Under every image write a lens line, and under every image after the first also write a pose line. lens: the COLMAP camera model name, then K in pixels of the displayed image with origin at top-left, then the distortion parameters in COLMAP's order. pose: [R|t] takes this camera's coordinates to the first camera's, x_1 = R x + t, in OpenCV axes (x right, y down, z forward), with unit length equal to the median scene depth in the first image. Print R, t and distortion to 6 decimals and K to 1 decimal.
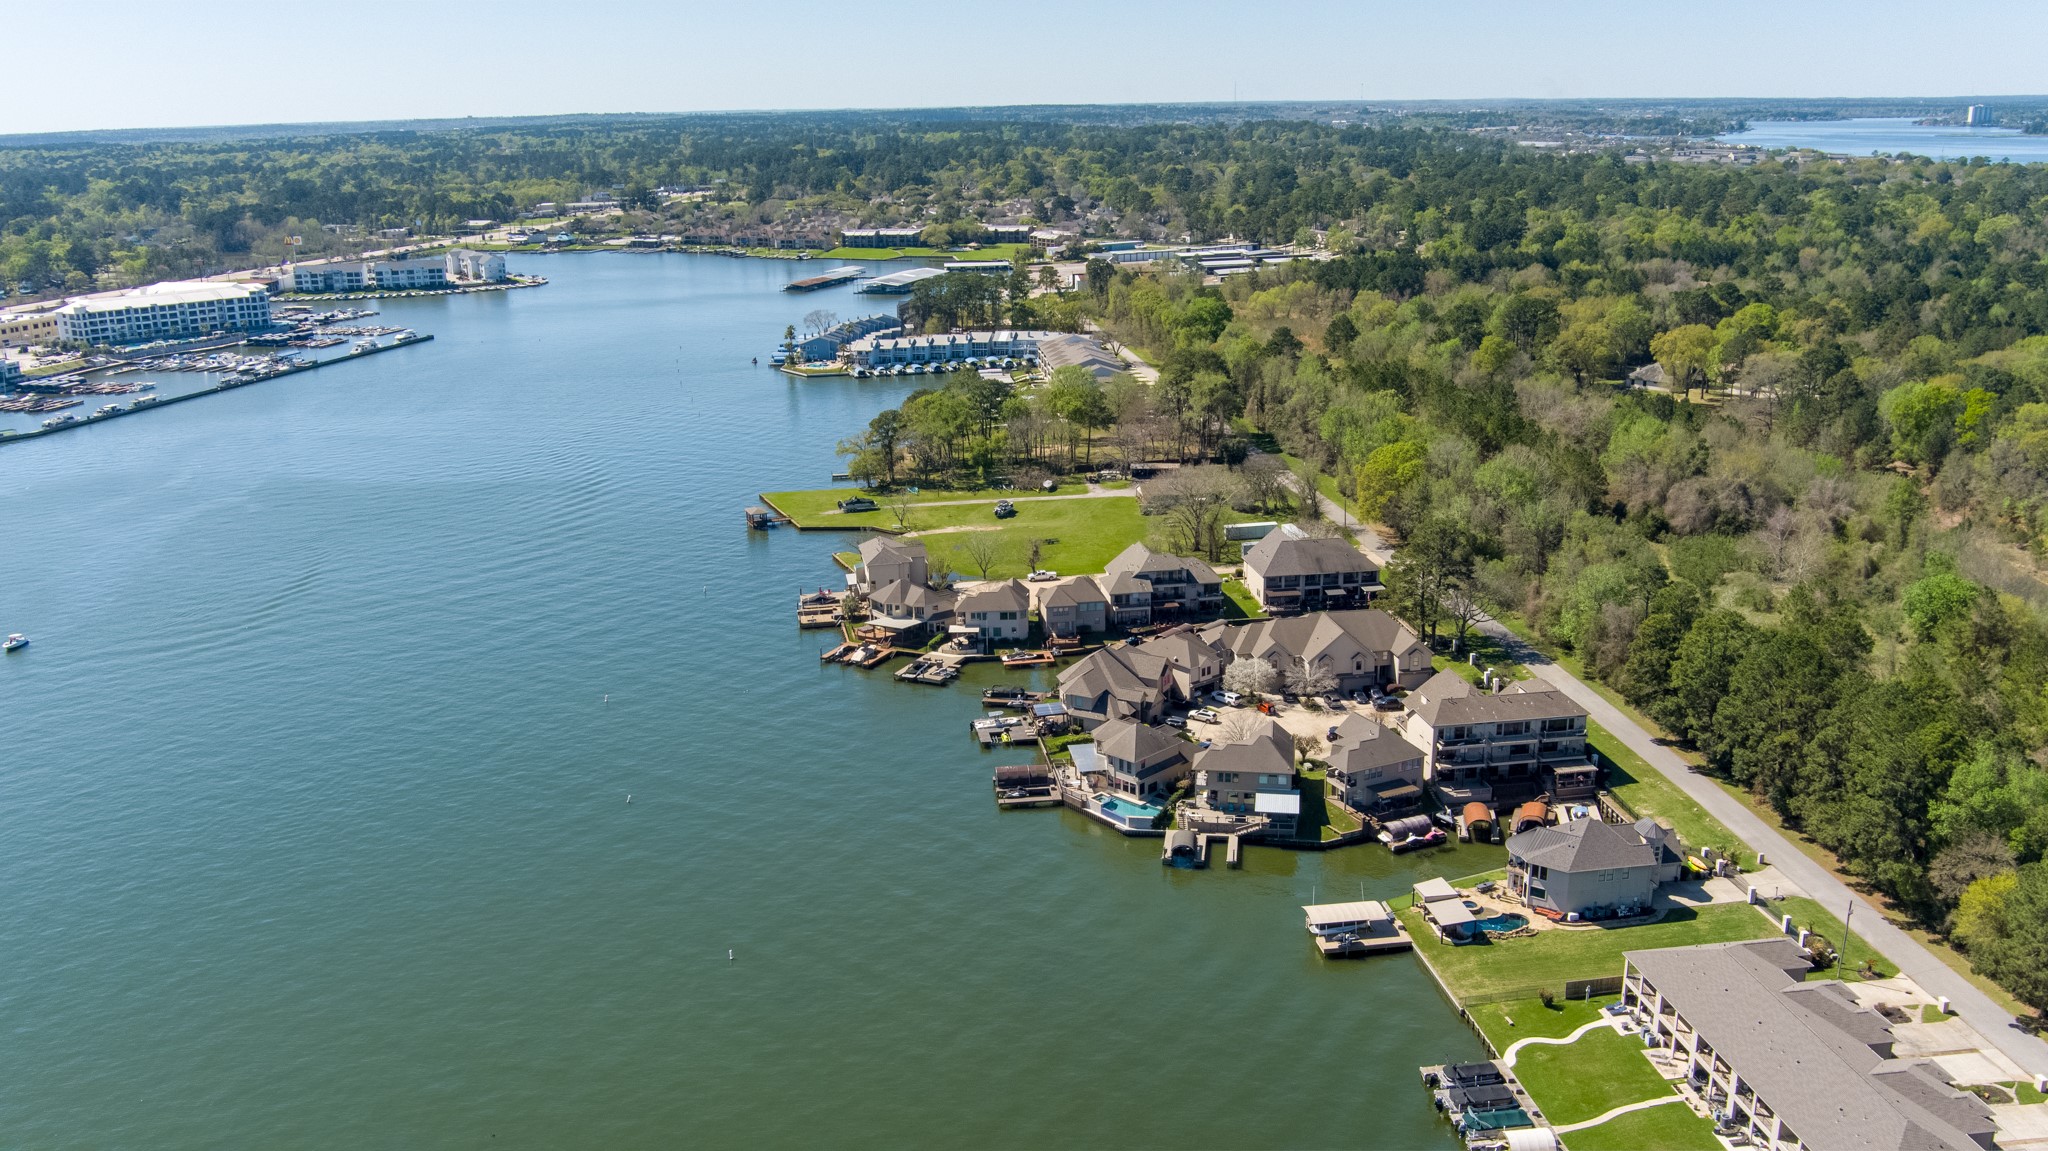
lens RADIAL K [[1669.4, 0, 1024.0], [0, 1669.4, 575.5], [0, 0, 1]] dist [-0.043831, -0.006218]
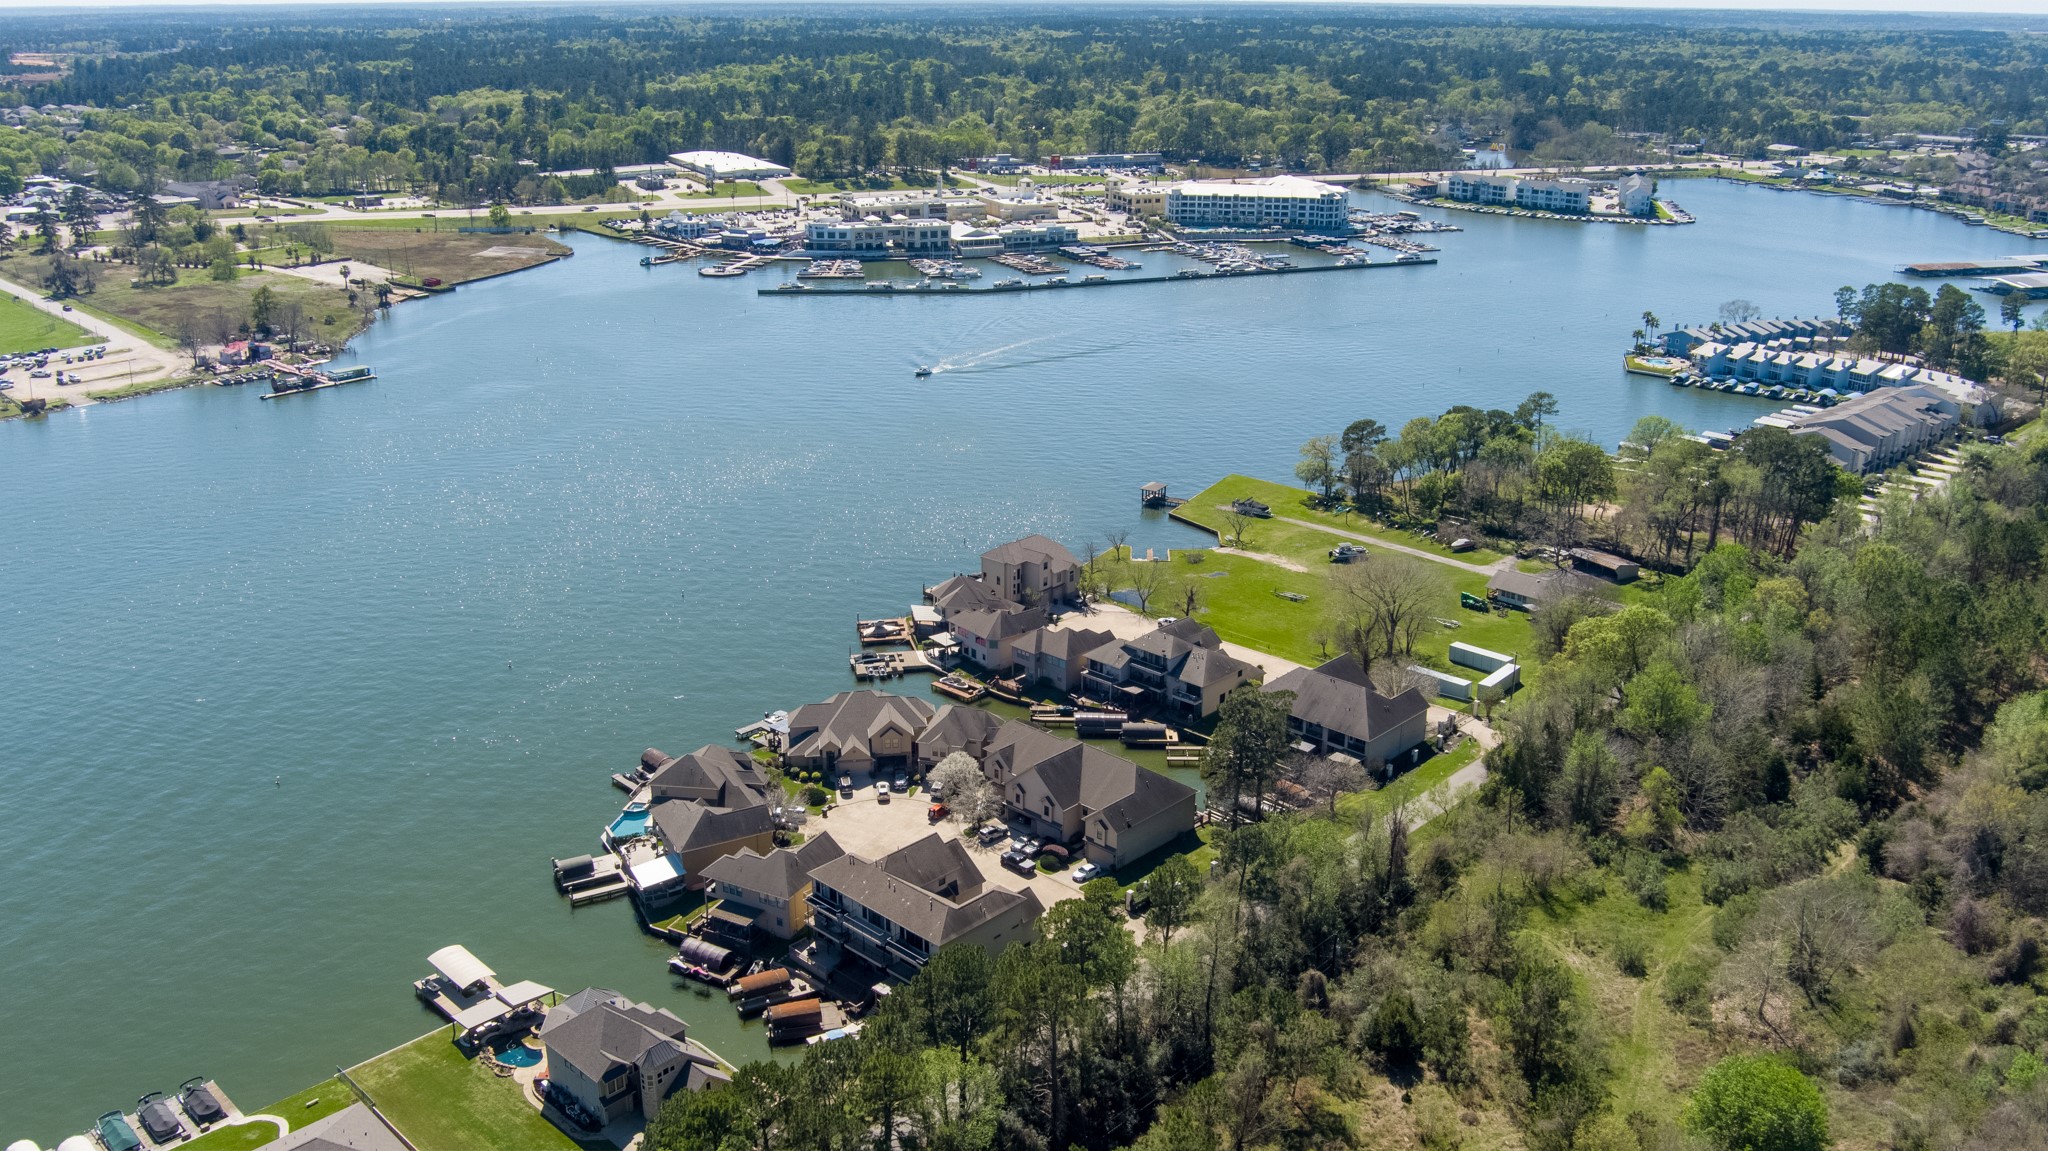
lens RADIAL K [[1669.4, 0, 1024.0], [0, 1669.4, 575.5], [0, 0, 1]] dist [-0.043831, -0.006218]
pose [[0.614000, 0.284747, -0.736155, 0.415889], [-0.235287, 0.956287, 0.173650, -0.109601], [0.753422, 0.066586, 0.654158, 0.221273]]
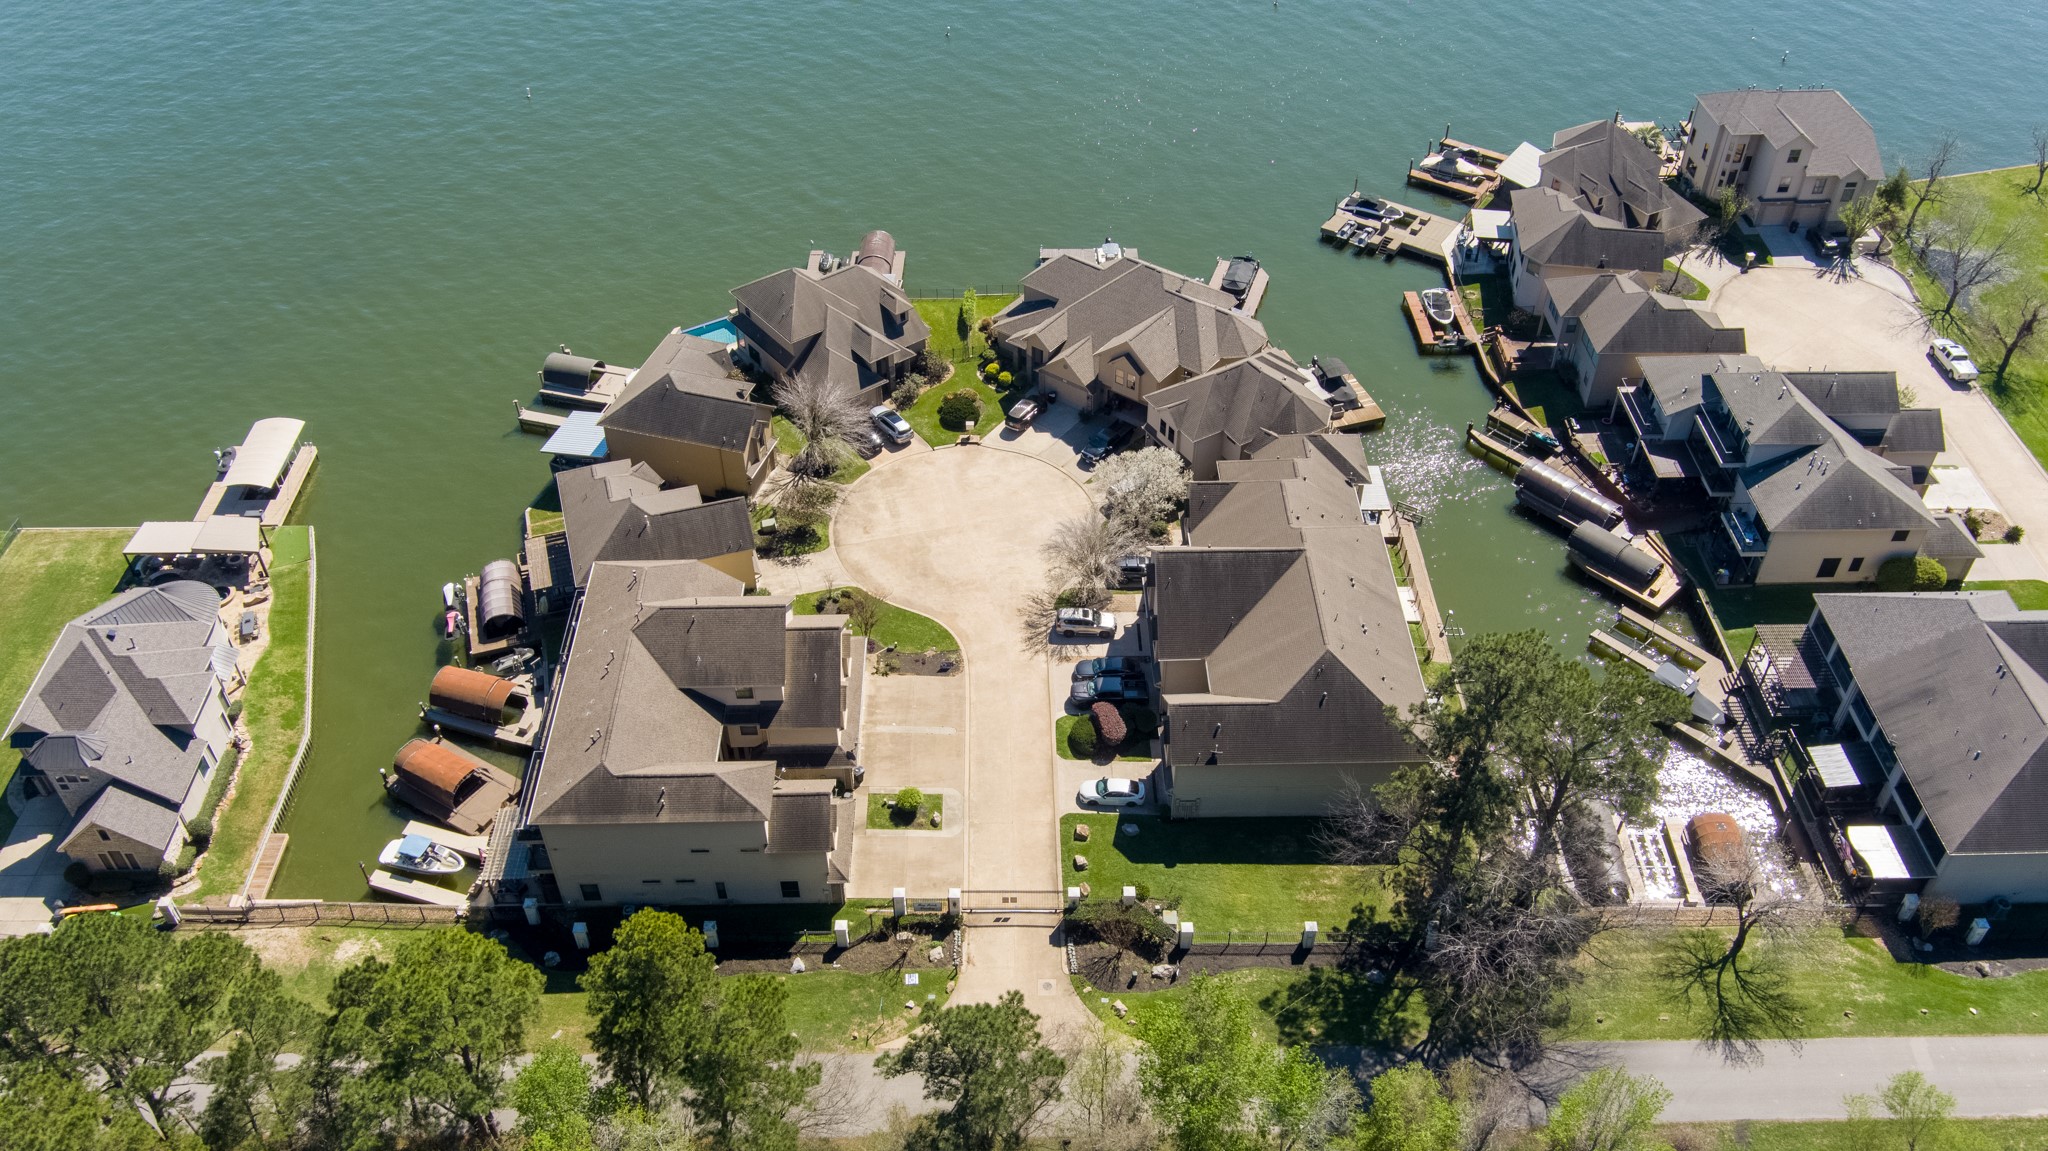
lens RADIAL K [[1669.4, 0, 1024.0], [0, 1669.4, 575.5], [0, 0, 1]] dist [-0.043831, -0.006218]
pose [[-0.128638, 0.680081, -0.721763, 0.268868], [-0.270972, 0.676008, 0.685264, -0.130837], [0.953953, 0.283729, 0.097323, 0.481907]]
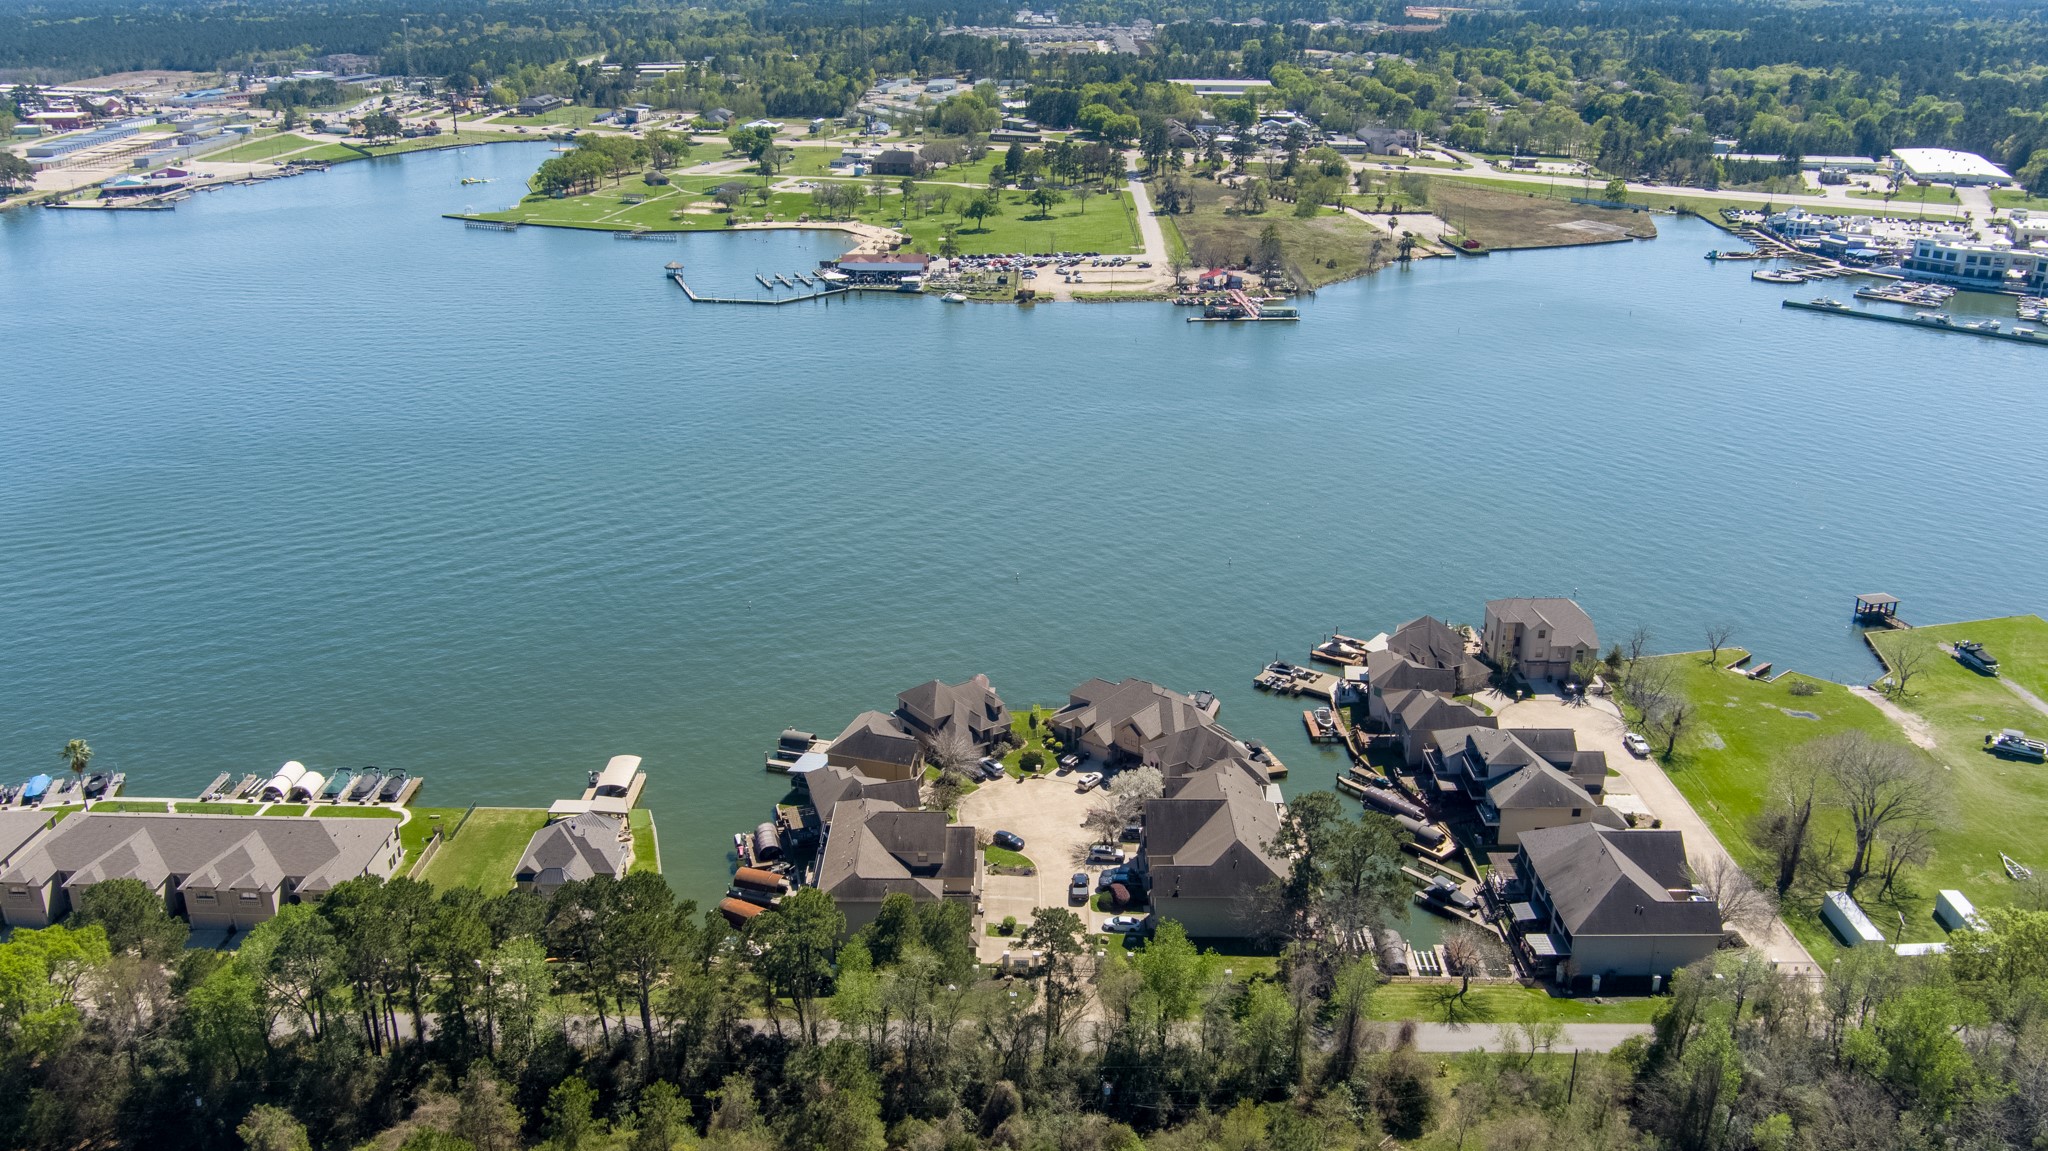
lens RADIAL K [[1669.4, 0, 1024.0], [0, 1669.4, 575.5], [0, 0, 1]] dist [-0.043831, -0.006218]
pose [[-0.147206, 0.367873, -0.918150, 0.463437], [-0.277182, 0.875726, 0.395315, -0.185934], [0.949474, 0.312687, -0.026945, 0.485293]]
